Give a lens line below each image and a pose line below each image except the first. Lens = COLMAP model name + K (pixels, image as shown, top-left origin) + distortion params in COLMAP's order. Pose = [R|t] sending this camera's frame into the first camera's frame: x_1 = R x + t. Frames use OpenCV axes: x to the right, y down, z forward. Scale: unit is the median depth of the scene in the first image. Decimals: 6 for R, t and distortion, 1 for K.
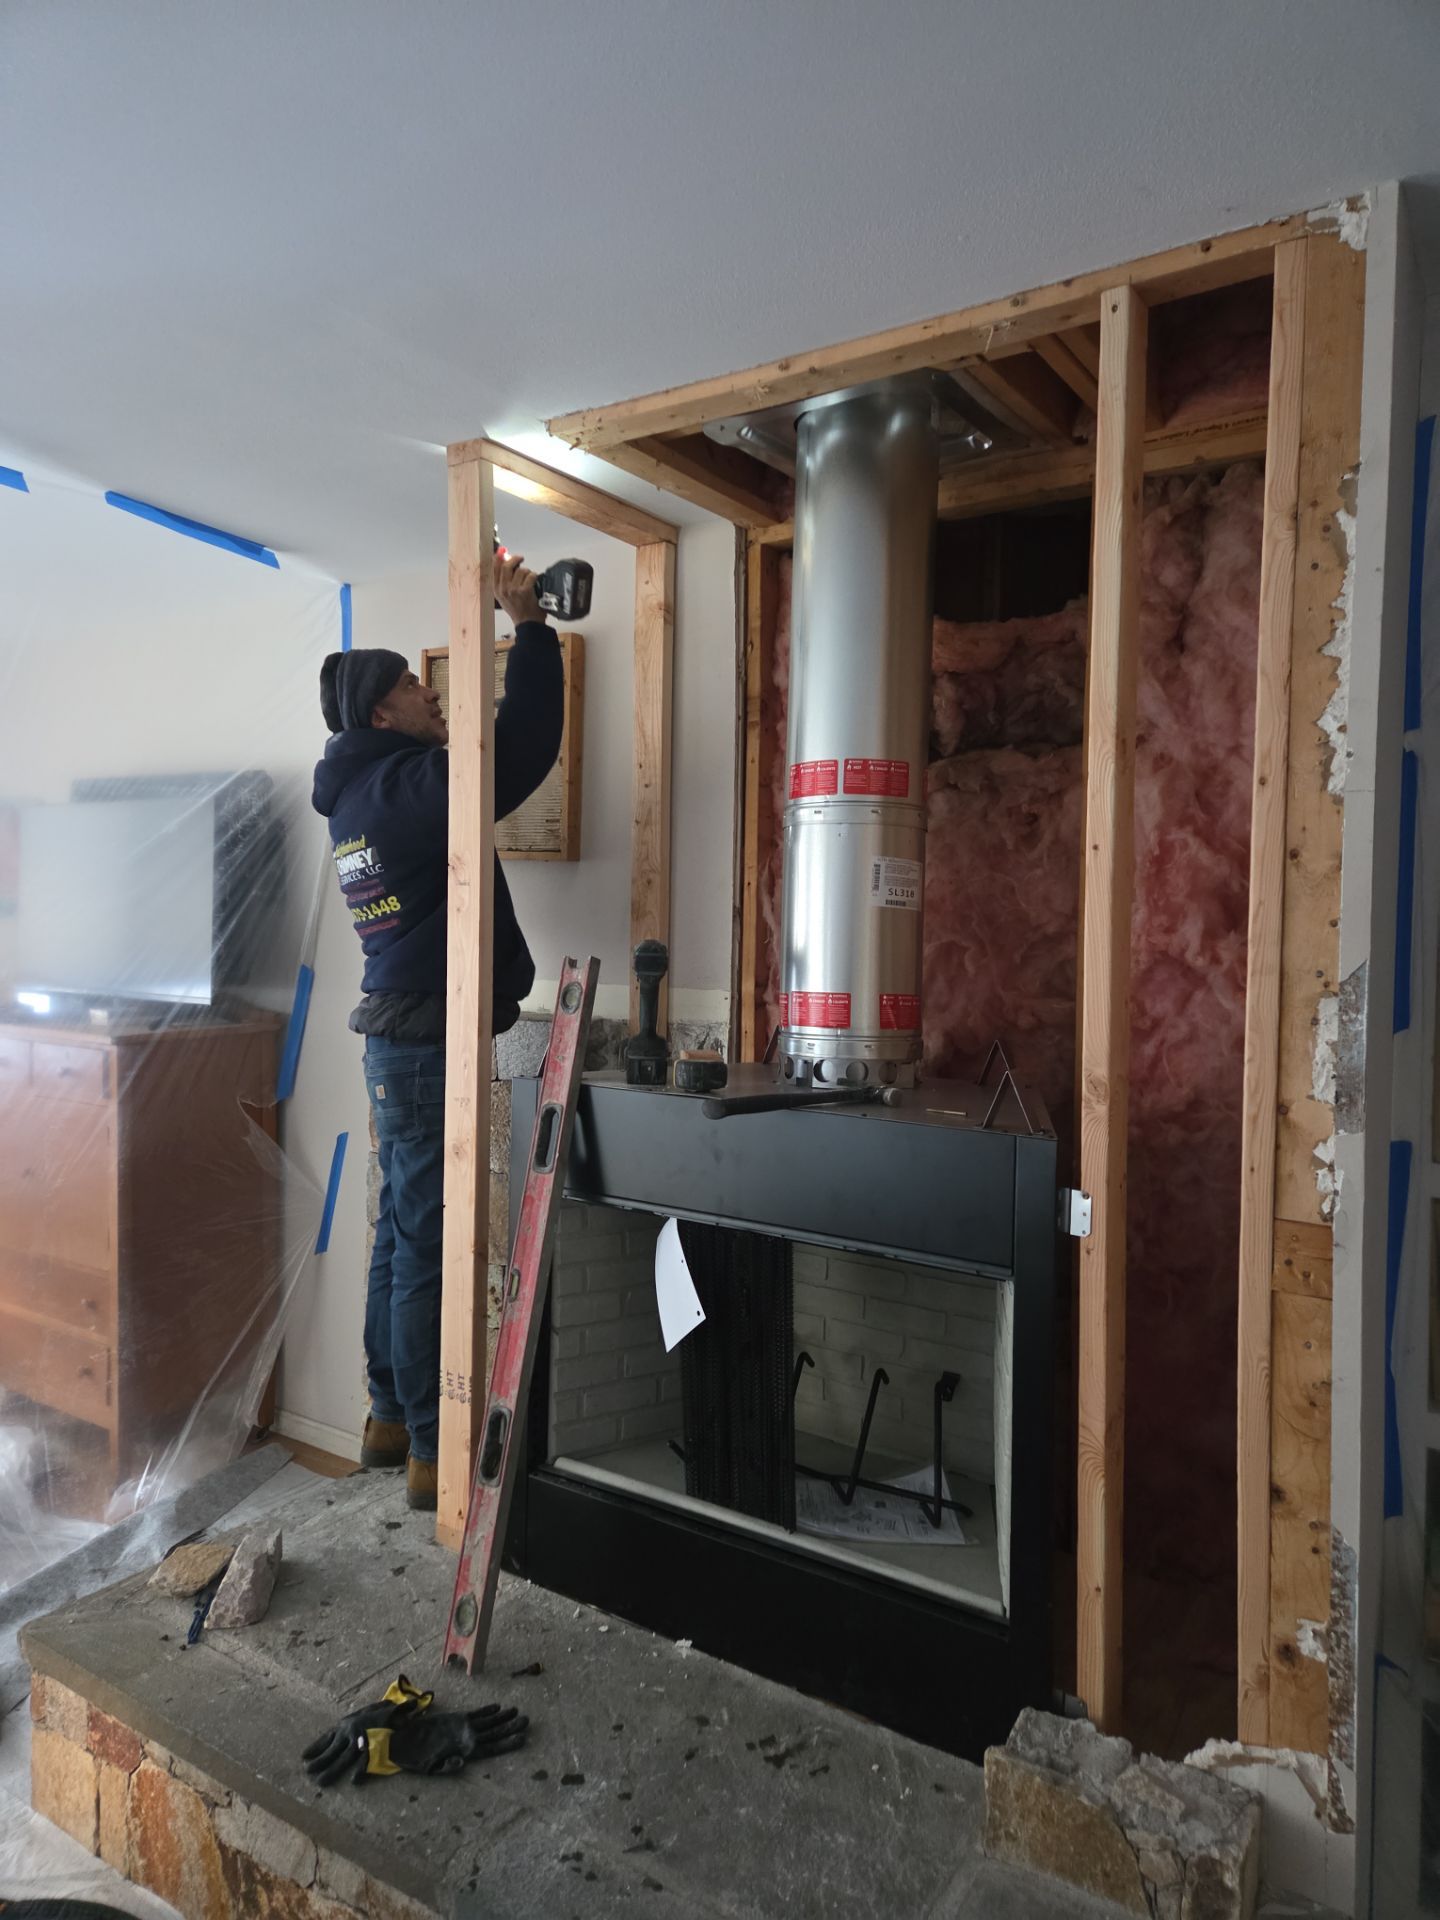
lens RADIAL K [[1286.9, 0, 715.1], [0, 1286.9, 944.3], [0, 0, 1]] dist [0.055522, -0.030482]
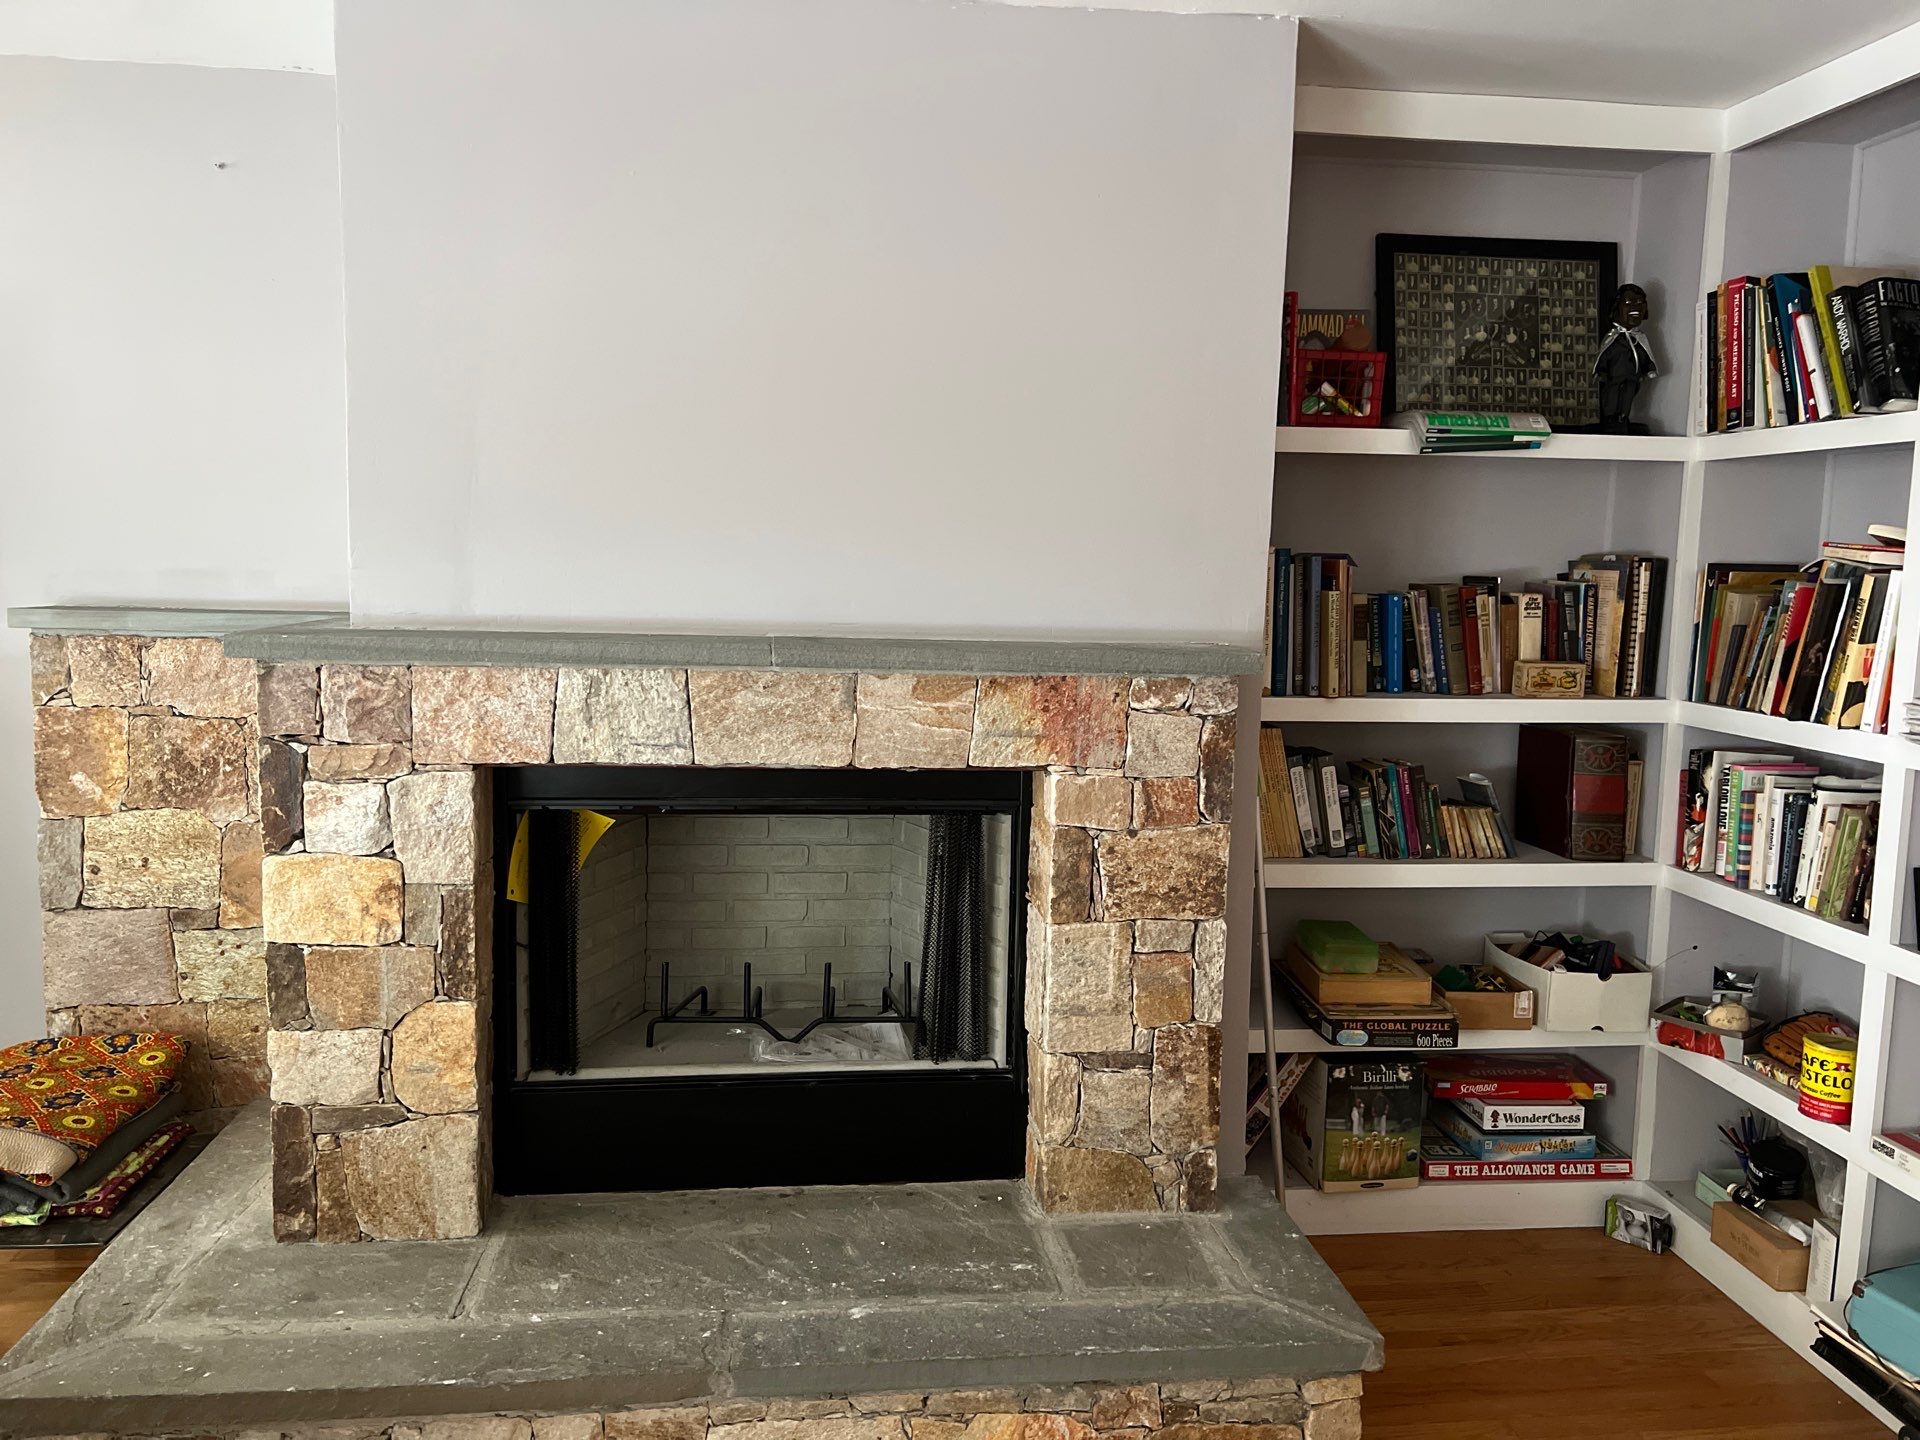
lens RADIAL K [[1464.7, 0, 973.5], [0, 1464.7, 713.0], [0, 0, 1]] dist [0.023014, -0.005988]
pose [[0.758265, -0.065002, 0.648698, -0.775617], [0.004332, 0.995498, 0.094688, 0.030053], [-0.651932, -0.068989, 0.755132, -0.056660]]
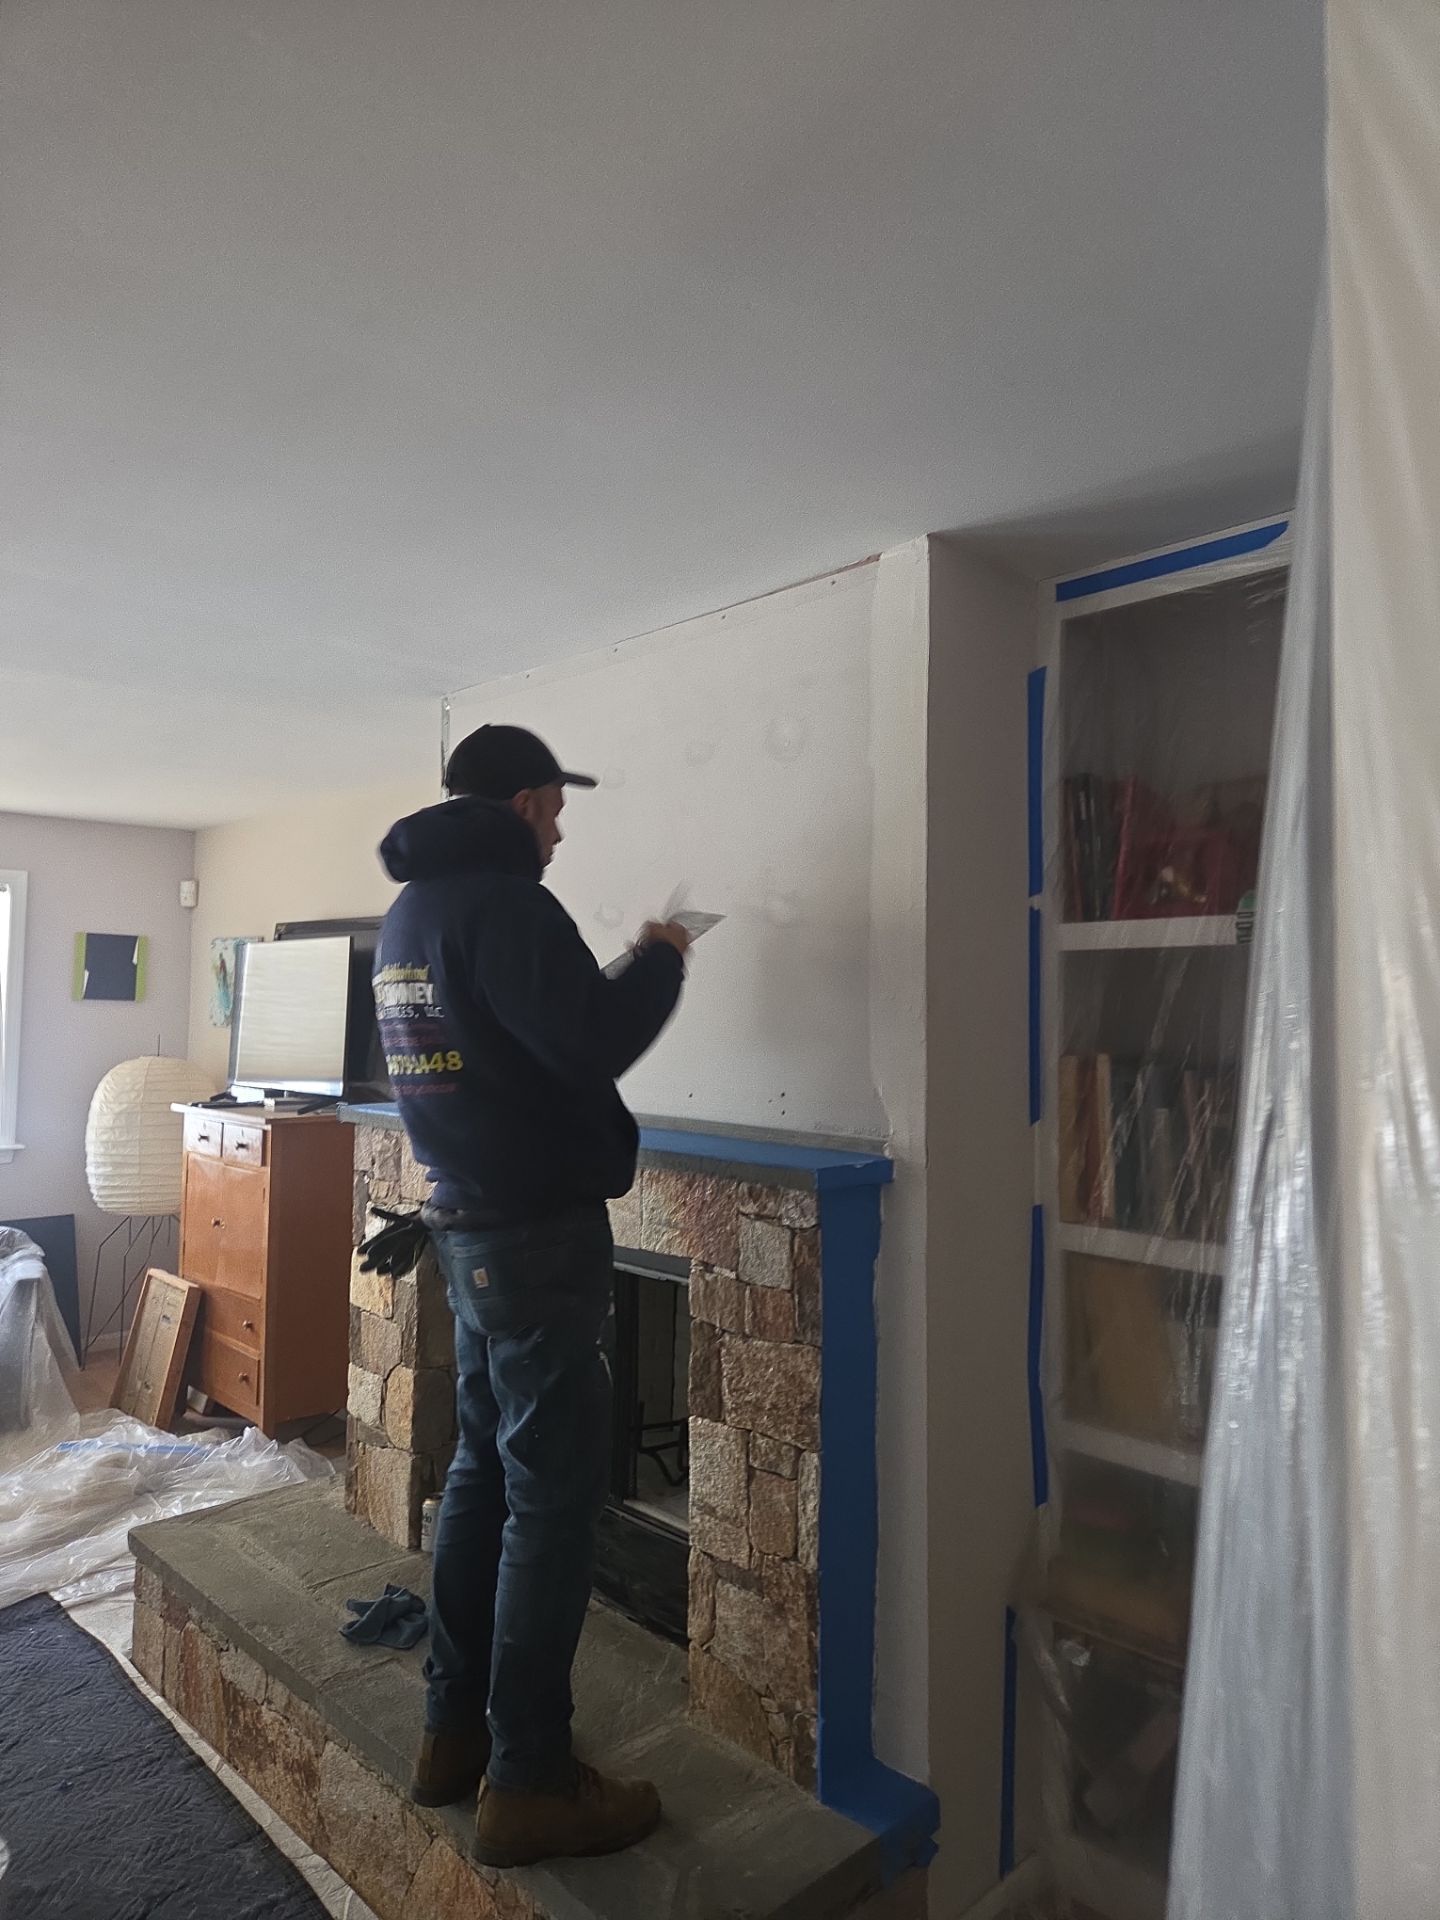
lens RADIAL K [[1286.9, 0, 723.4], [0, 1286.9, 936.8], [0, 0, 1]] dist [0.055522, -0.030482]
pose [[0.974442, -0.015291, -0.224118, 0.544283], [-0.004375, 0.996200, -0.086990, -0.003162], [0.224597, 0.085747, 0.970672, -0.376430]]
